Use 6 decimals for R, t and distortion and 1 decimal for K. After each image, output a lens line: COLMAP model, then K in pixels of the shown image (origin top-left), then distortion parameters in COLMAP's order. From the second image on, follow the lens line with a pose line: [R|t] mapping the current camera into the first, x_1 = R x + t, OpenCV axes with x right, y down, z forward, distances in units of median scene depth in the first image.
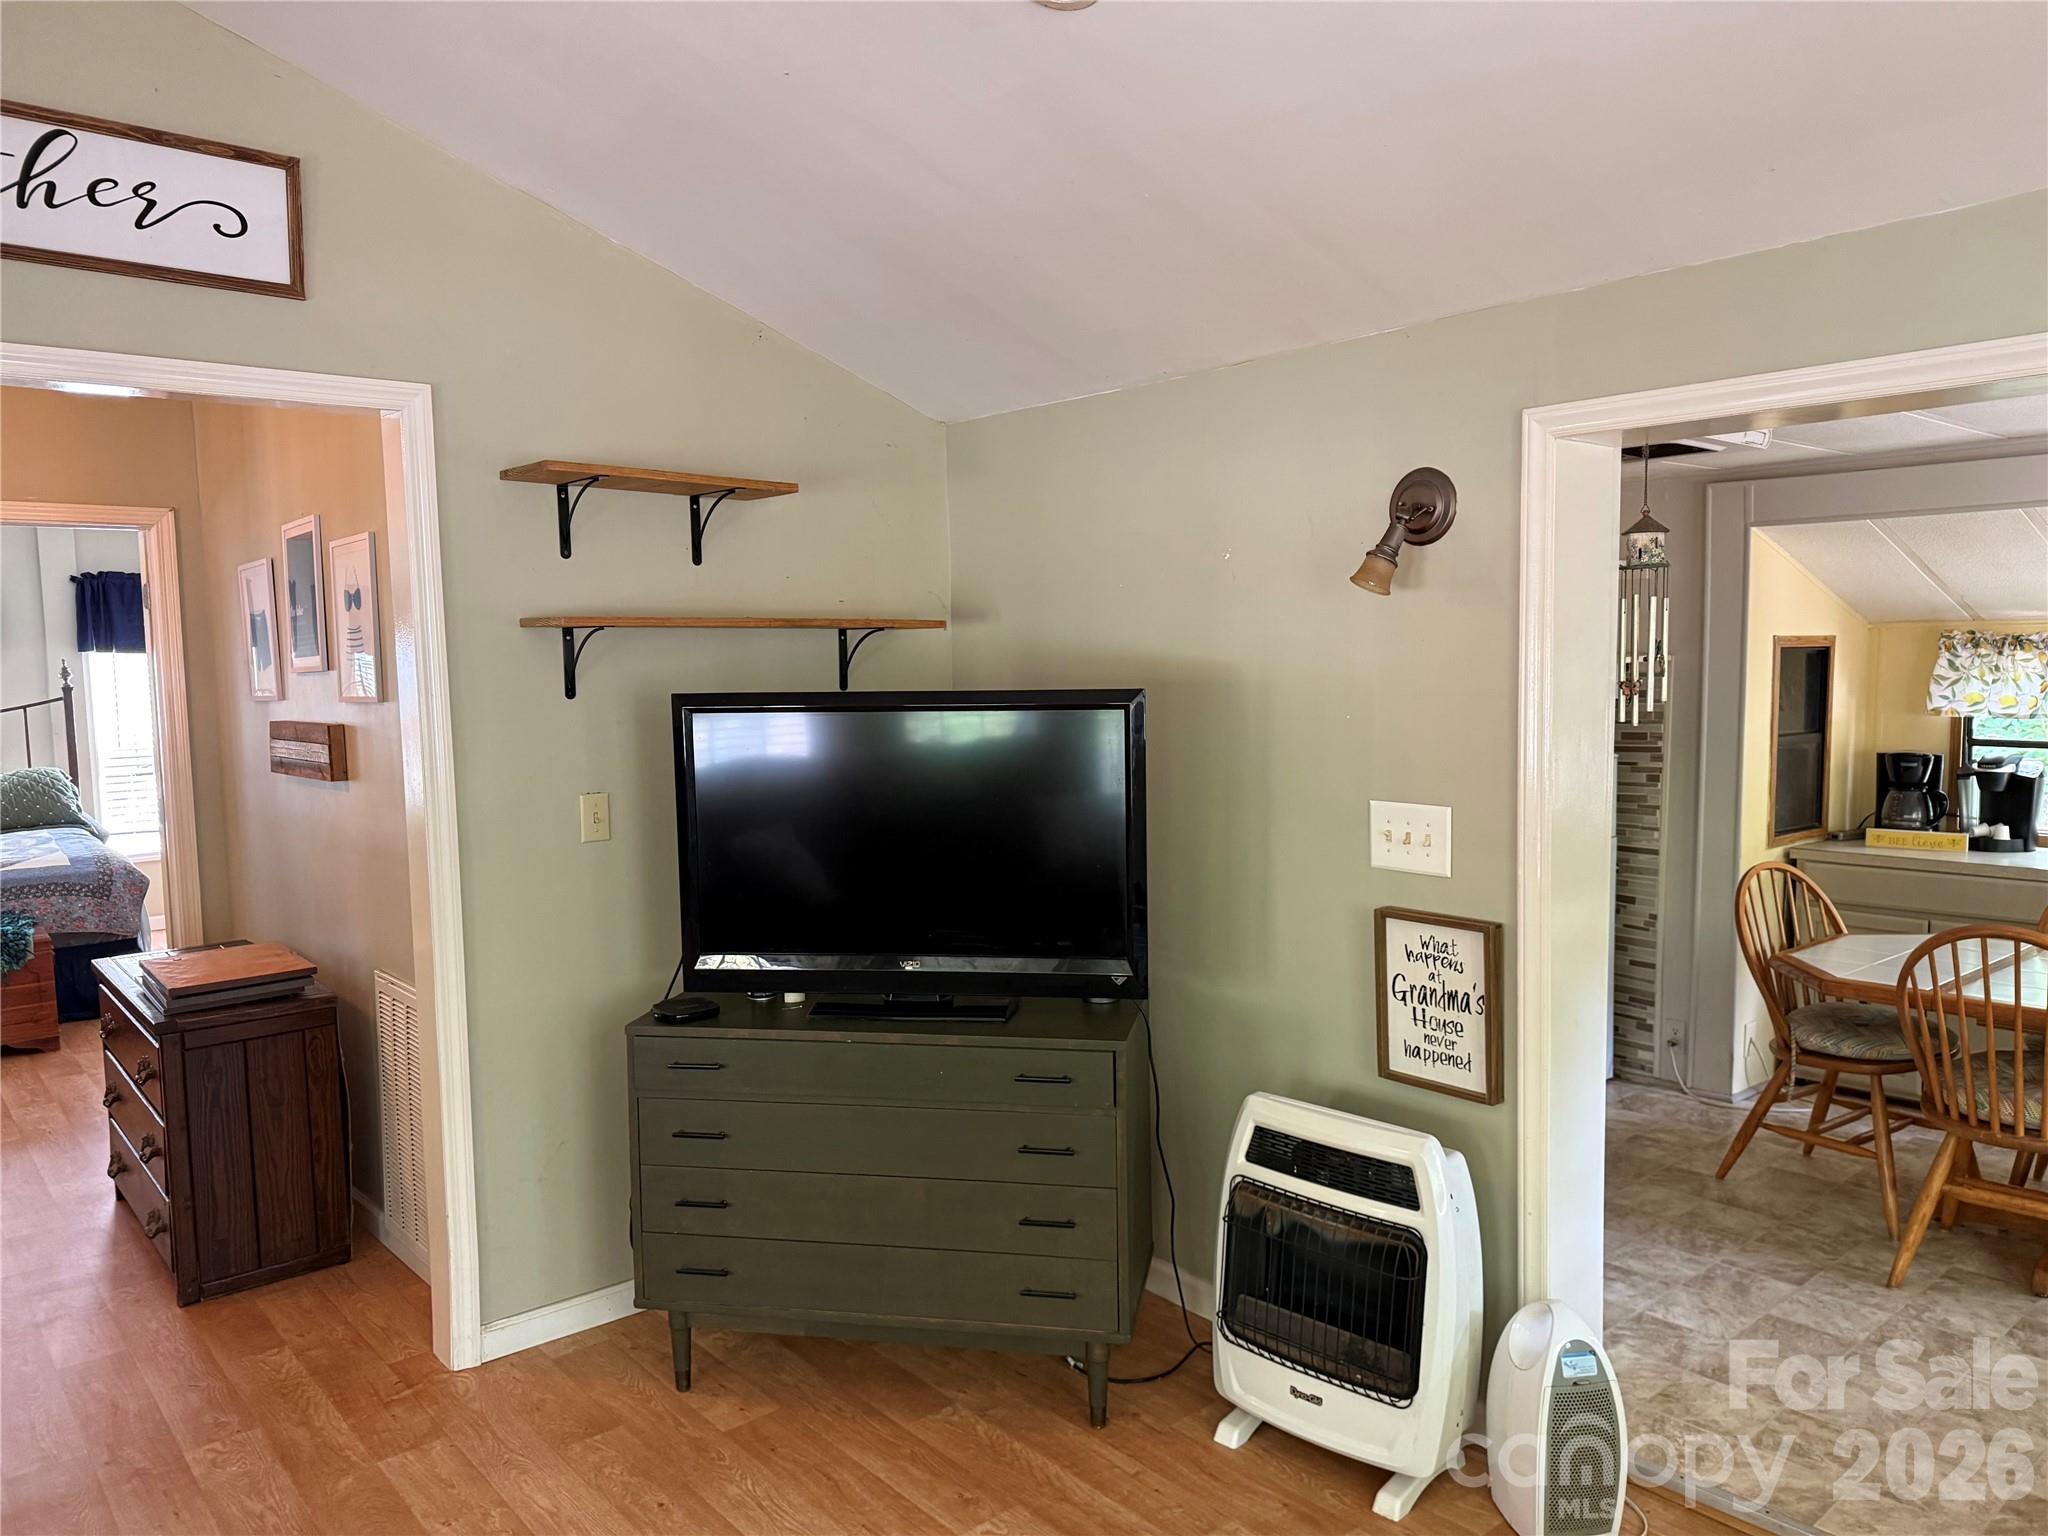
lens RADIAL K [[1450.4, 0, 1024.0], [0, 1450.4, 768.0], [0, 0, 1]] dist [-0.003961, -0.004049]
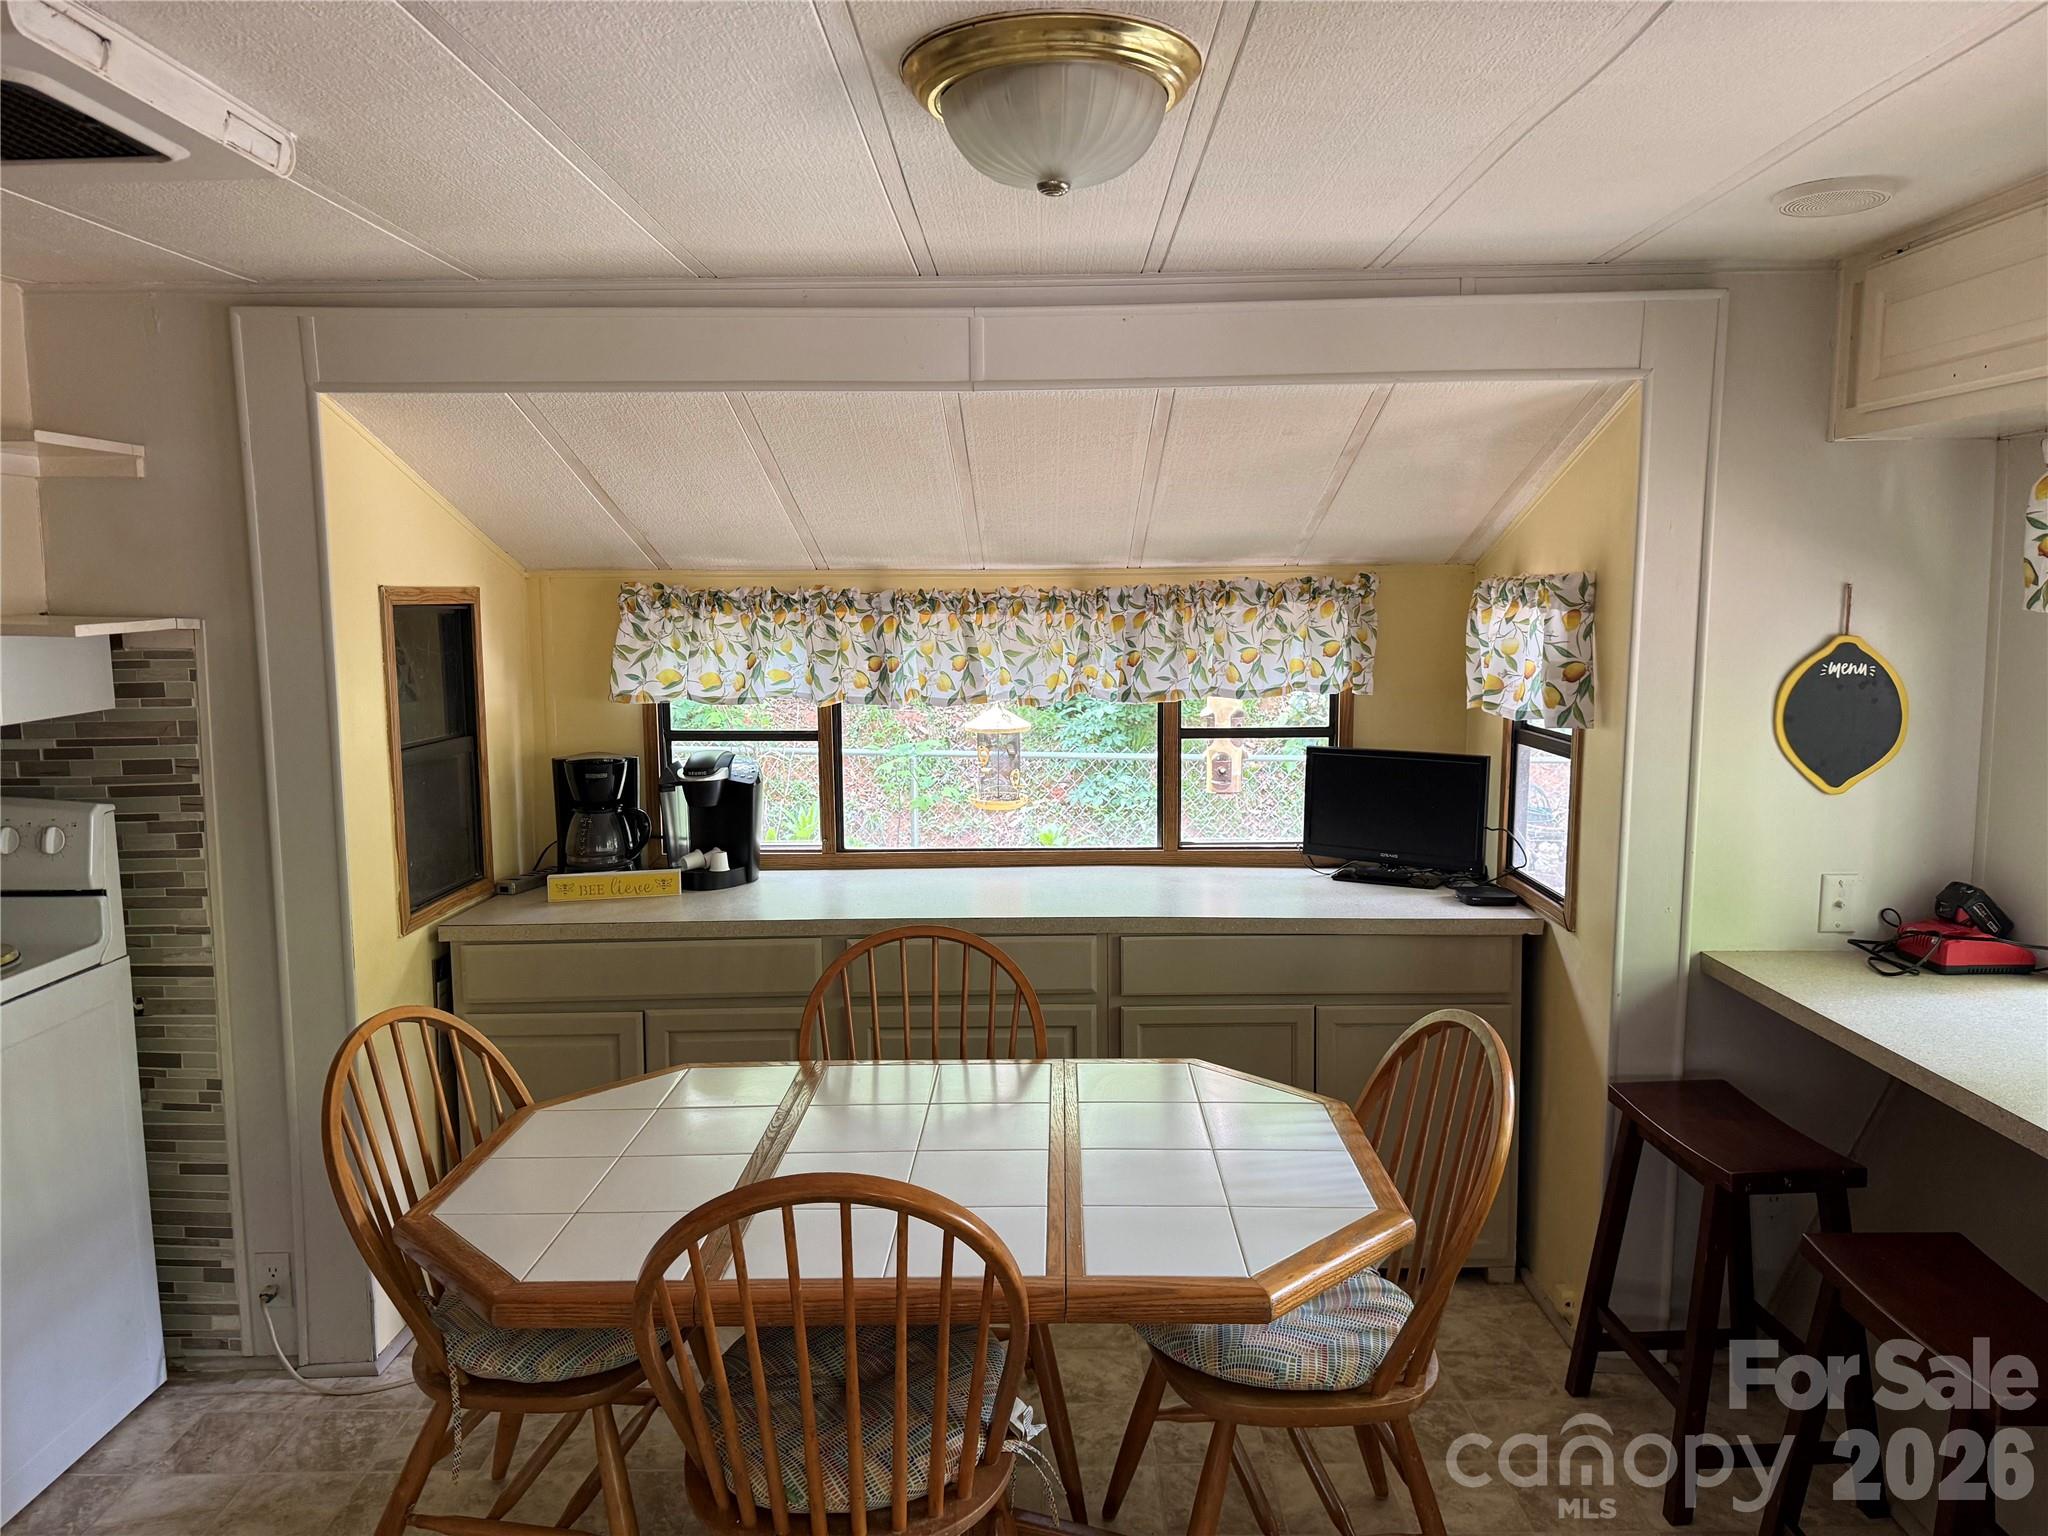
lens RADIAL K [[1462.1, 0, 1027.9], [0, 1462.1, 774.6], [0, 0, 1]] dist [0.183033, -0.325207]
pose [[0.660870, -0.084364, 0.745743, 0.218781], [0.059513, 0.996424, 0.059983, -0.033711], [-0.748137, 0.004740, 0.663528, 0.374821]]
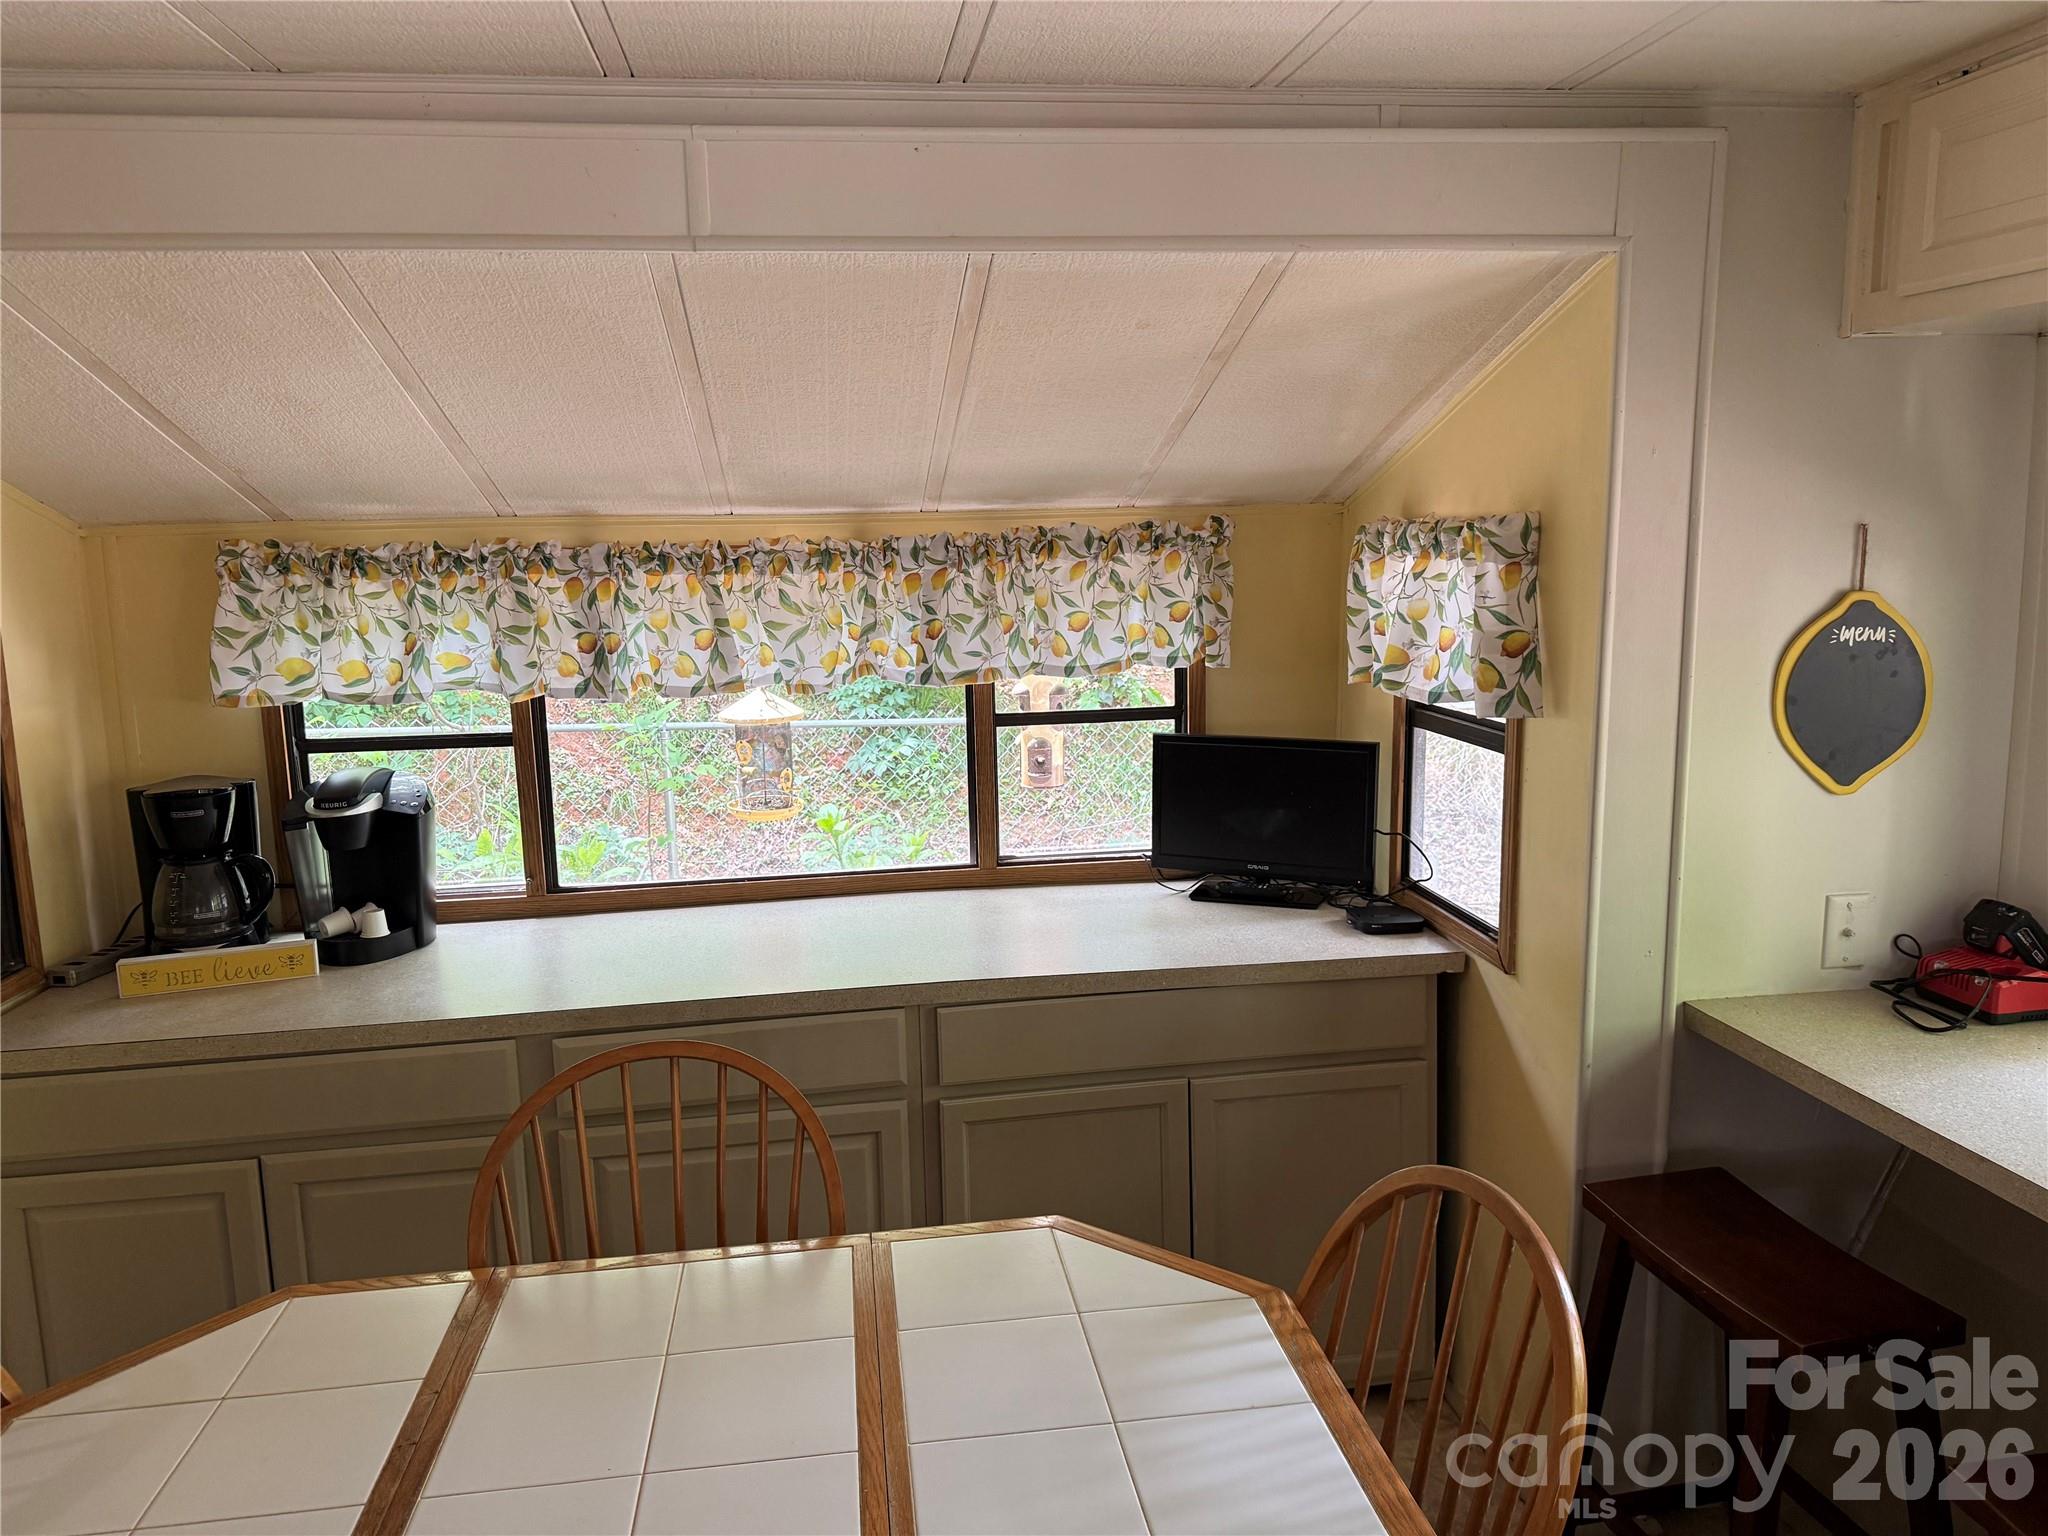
lens RADIAL K [[1445.5, 0, 1028.1], [0, 1445.5, 768.4], [0, 0, 1]] dist [0.141505, -0.248220]
pose [[0.534198, -0.137102, 0.834167, 0.349088], [0.083760, 0.990489, 0.109155, -0.049361], [-0.841199, 0.011559, 0.540601, 0.488266]]
